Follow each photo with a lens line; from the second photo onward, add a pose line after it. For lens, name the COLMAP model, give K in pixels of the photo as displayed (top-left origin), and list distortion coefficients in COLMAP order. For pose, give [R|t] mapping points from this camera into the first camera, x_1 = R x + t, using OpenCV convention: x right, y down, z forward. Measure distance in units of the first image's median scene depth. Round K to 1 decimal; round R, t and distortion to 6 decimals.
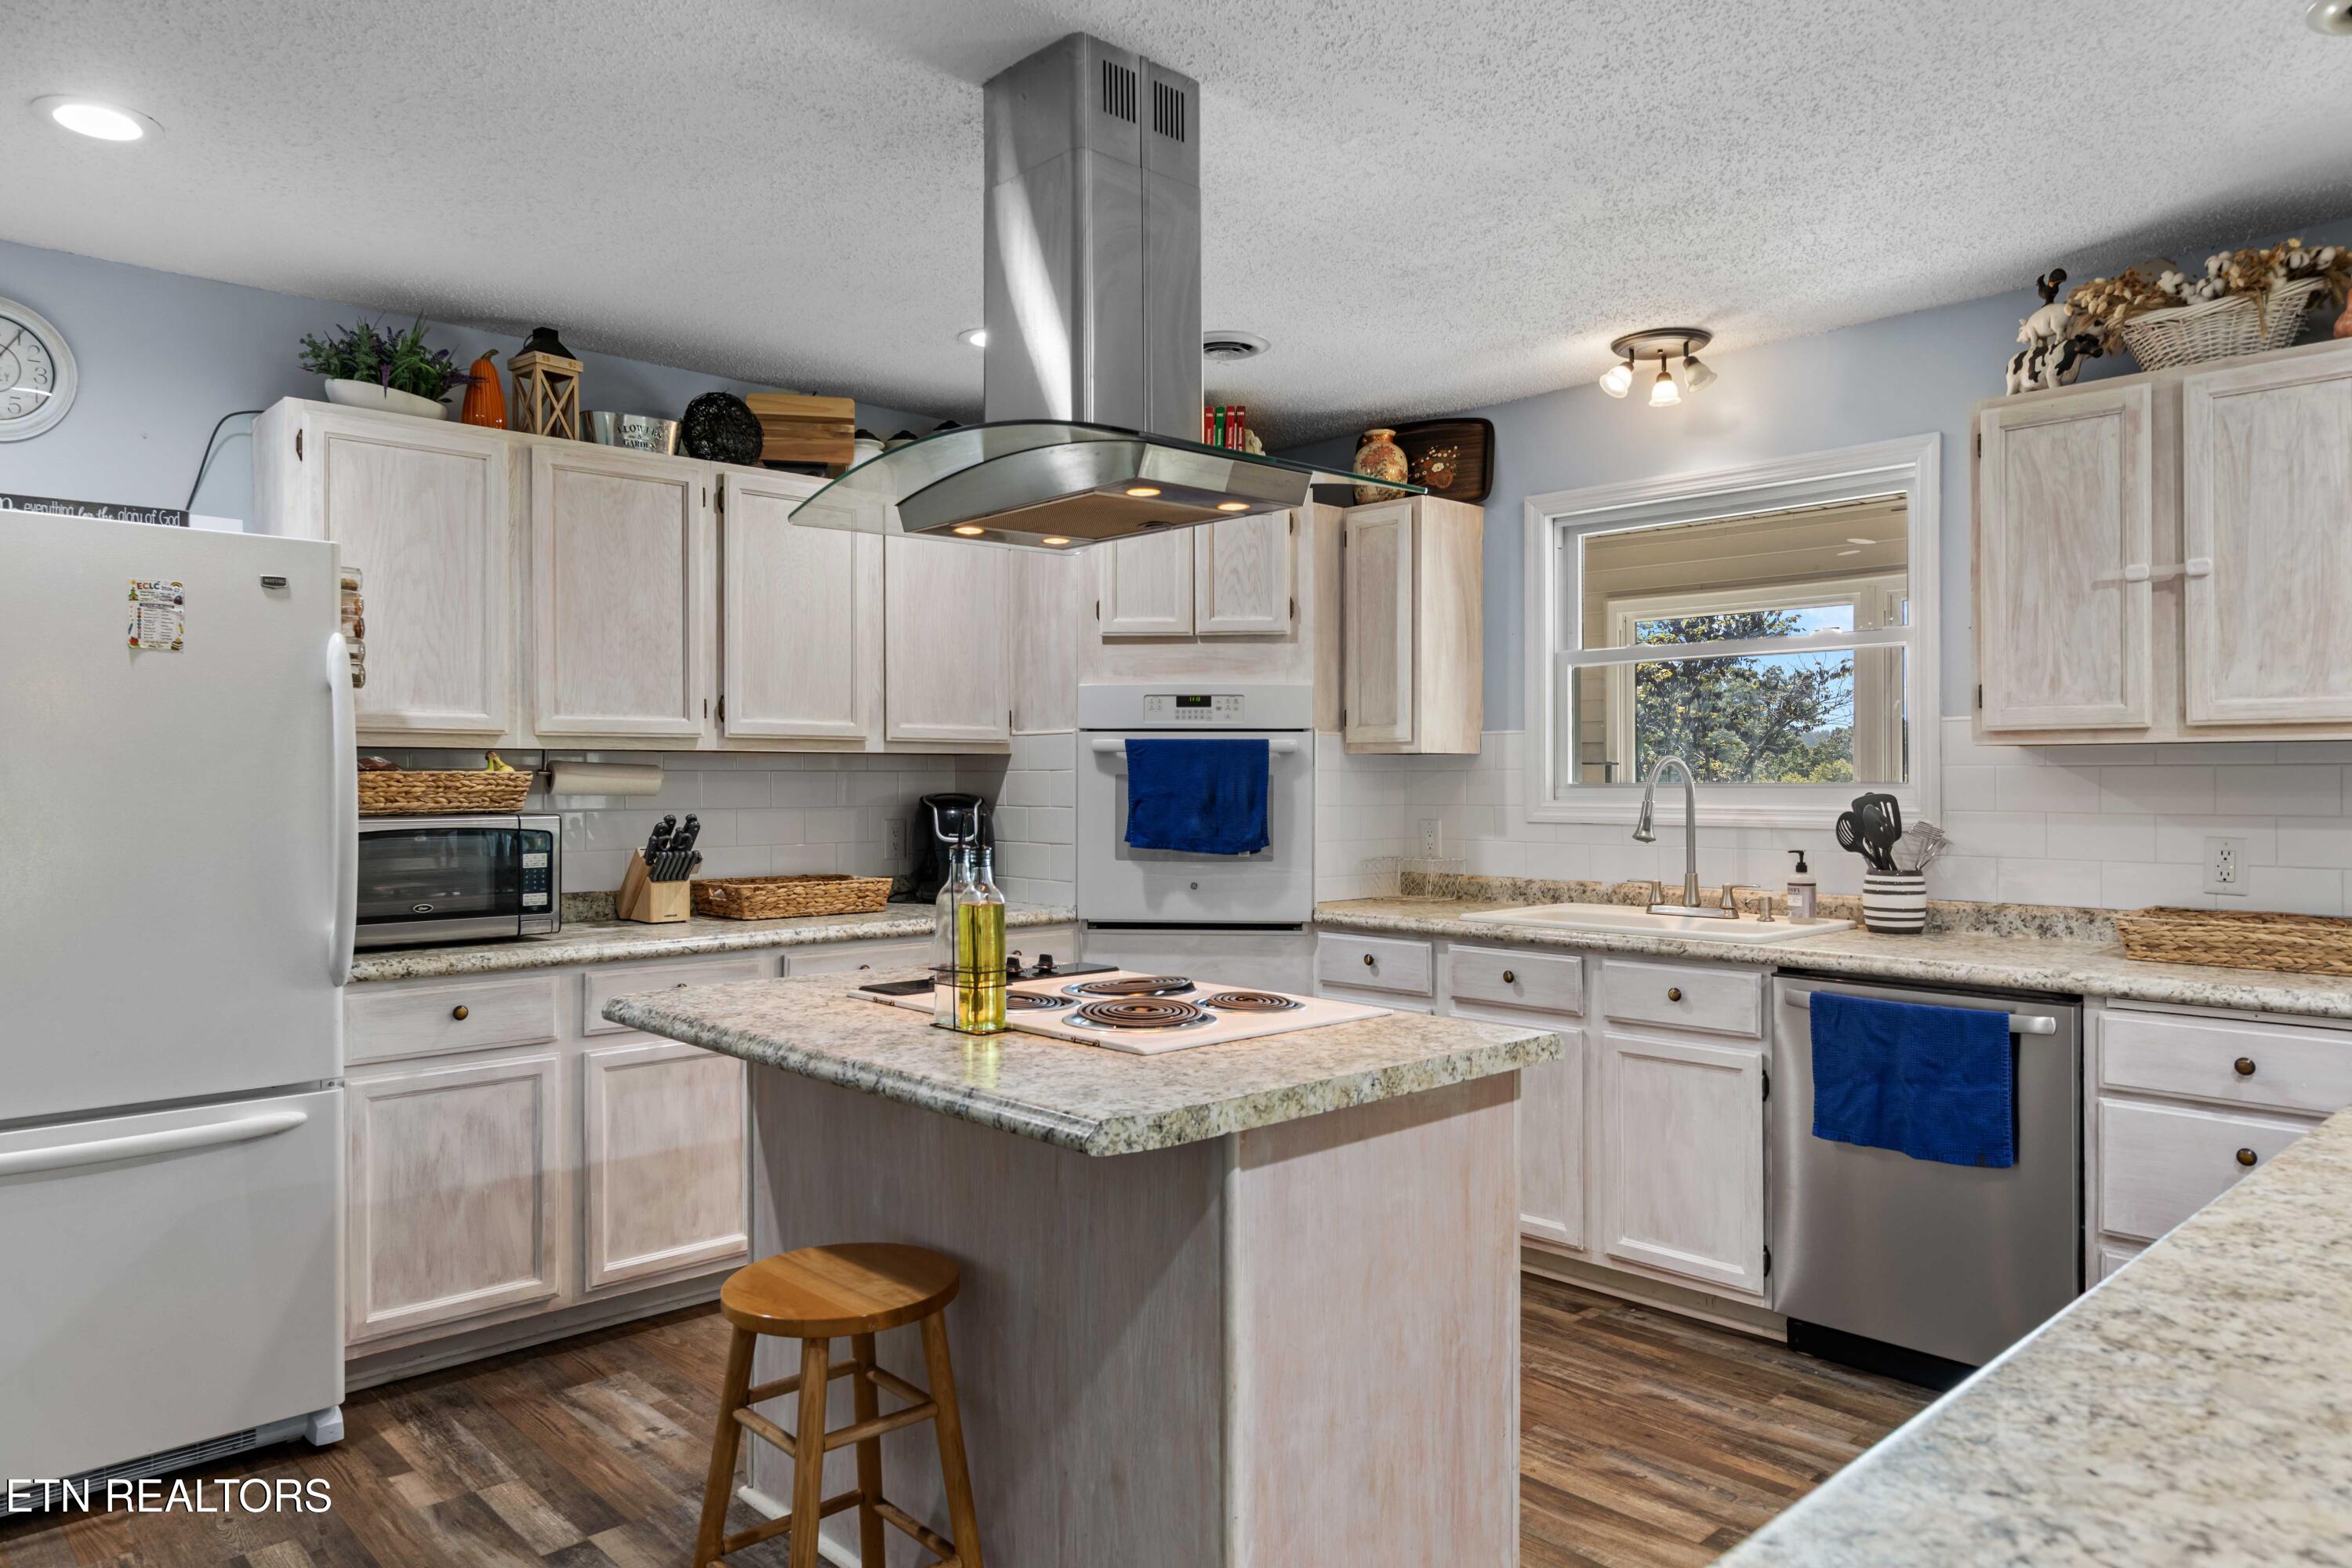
lens RADIAL K [[1527.2, 0, 1169.9], [0, 1527.2, 773.4], [0, 0, 1]] dist [0.006117, 0.001412]
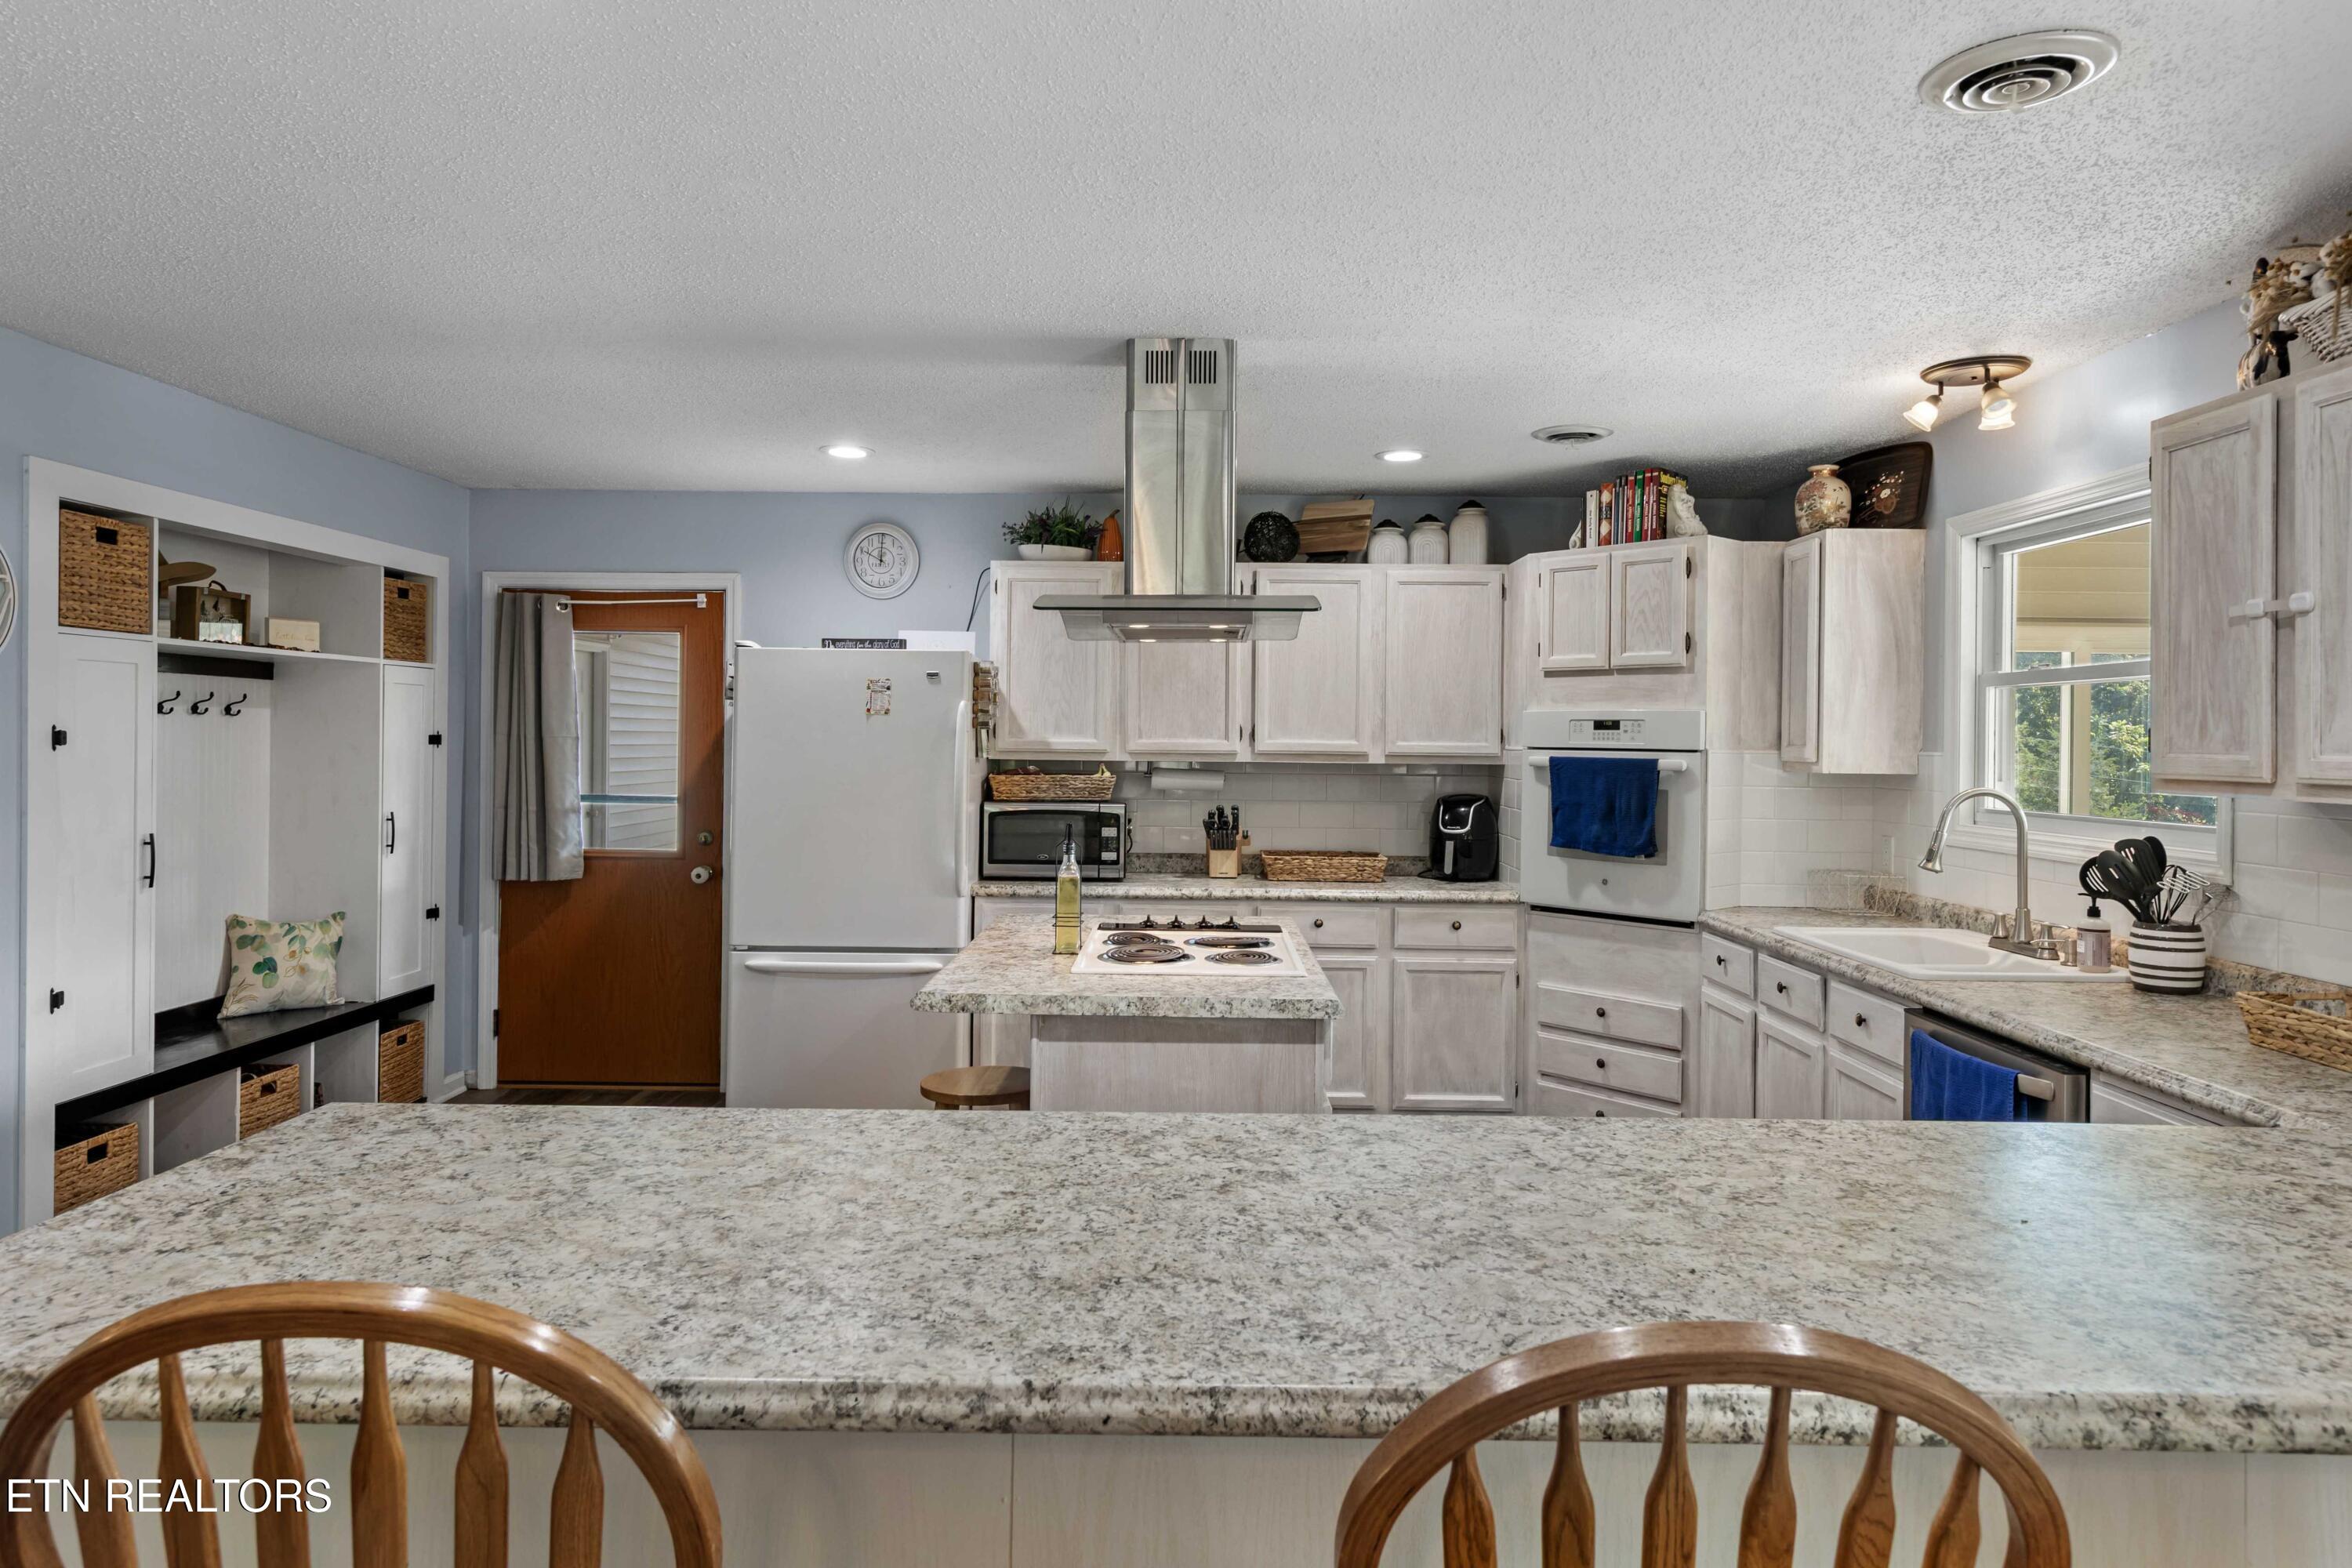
lens RADIAL K [[1427.2, 0, 1171.6], [0, 1427.2, 740.6], [0, 0, 1]] dist [0.006948, 0.001146]
pose [[0.718346, 0.010093, -0.695613, 0.647270], [-0.009303, 0.999945, 0.004901, -0.044977], [0.695624, 0.002951, 0.718400, -0.028784]]
